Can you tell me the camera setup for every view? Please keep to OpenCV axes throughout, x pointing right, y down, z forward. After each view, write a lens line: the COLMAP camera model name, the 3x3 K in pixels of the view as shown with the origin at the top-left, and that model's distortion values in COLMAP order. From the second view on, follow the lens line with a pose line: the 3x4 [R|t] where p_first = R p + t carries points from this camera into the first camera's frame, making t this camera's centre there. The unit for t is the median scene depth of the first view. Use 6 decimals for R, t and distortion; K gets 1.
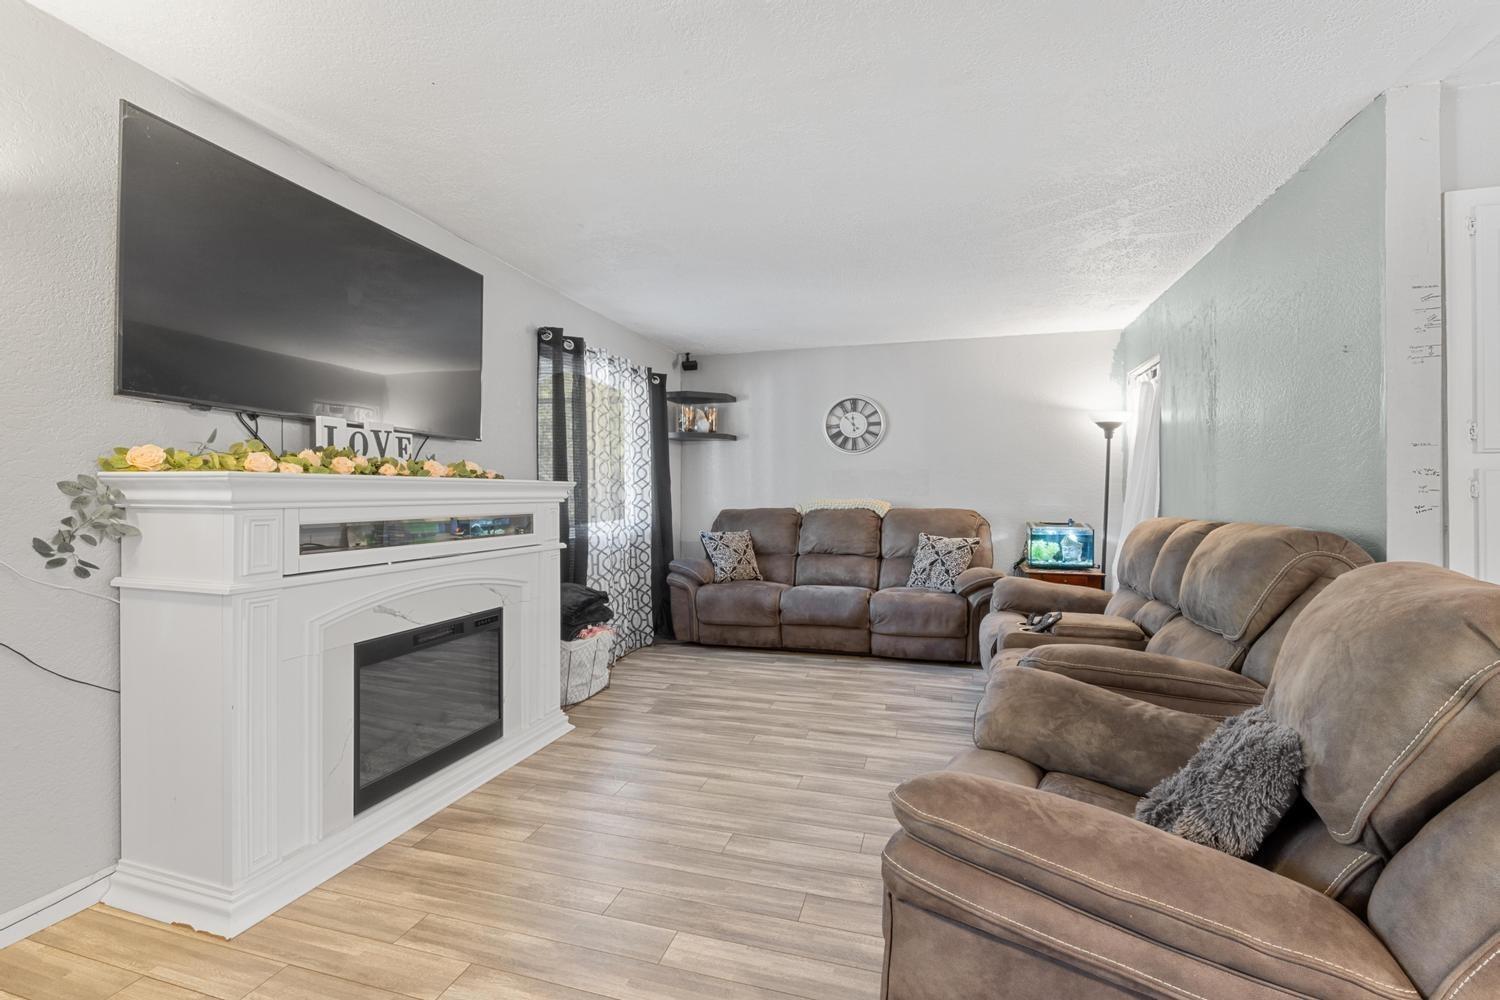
lens RADIAL K [[621.9, 0, 751.8], [0, 621.9, 491.6], [0, 0, 1]] dist [-0.004127, -0.001048]
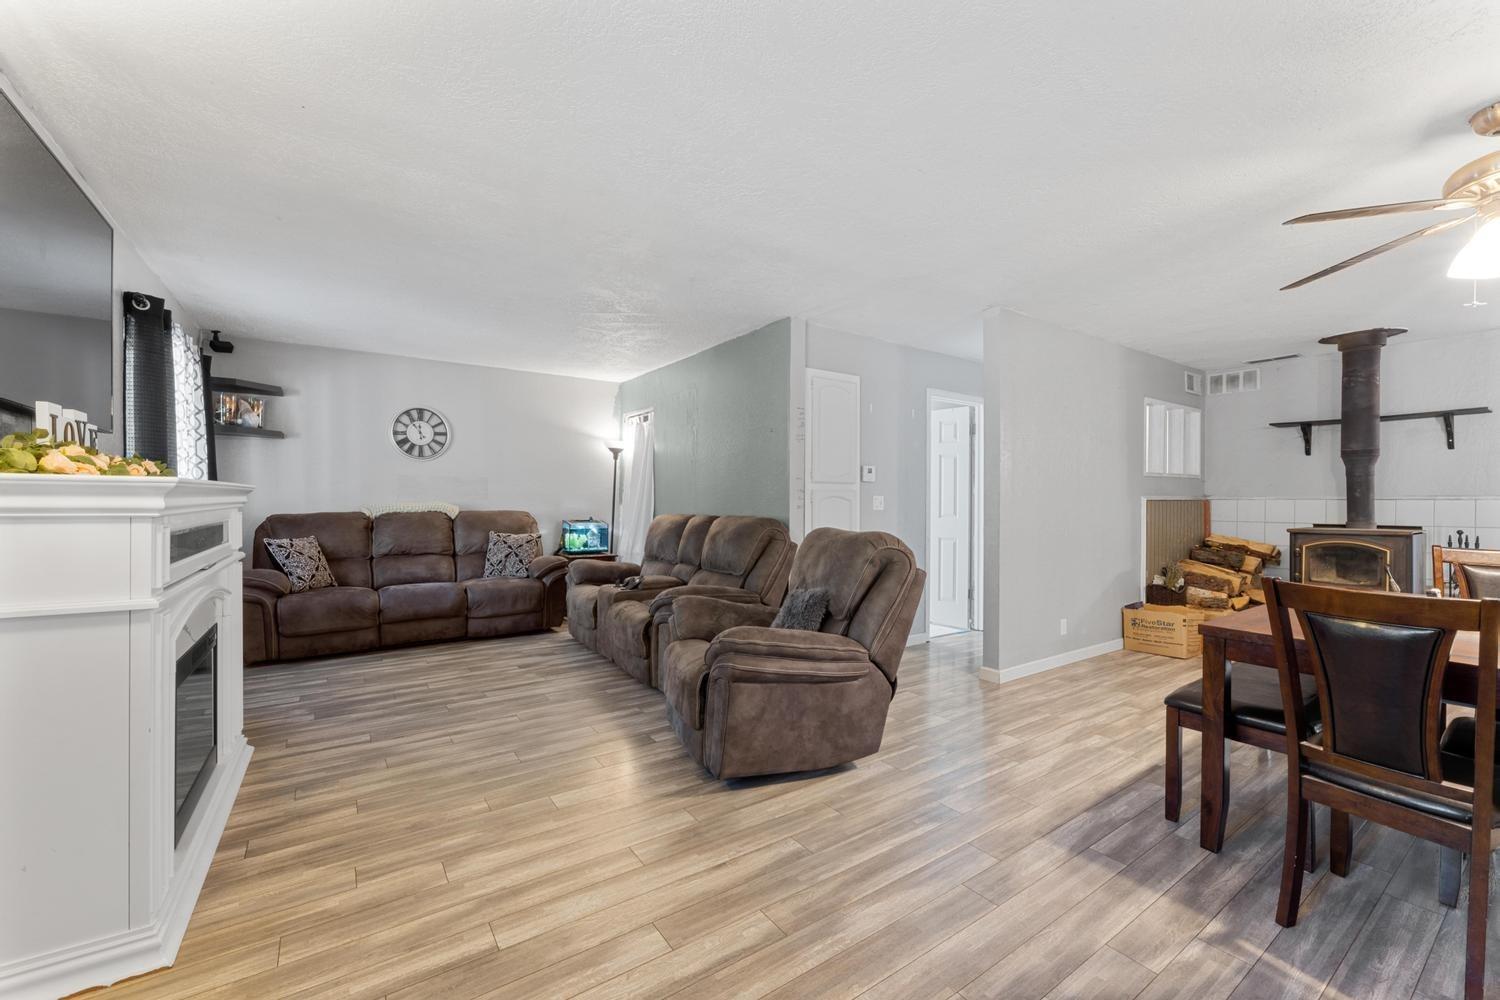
lens RADIAL K [[621.9, 0, 742.6], [0, 621.9, 502.9], [0, 0, 1]] dist [-0.004127, -0.001048]
pose [[0.609019, -0.002161, 0.793153, -0.418640], [-0.009401, 0.999906, 0.009943, -0.004221], [-0.793100, -0.013512, 0.608942, -0.107565]]
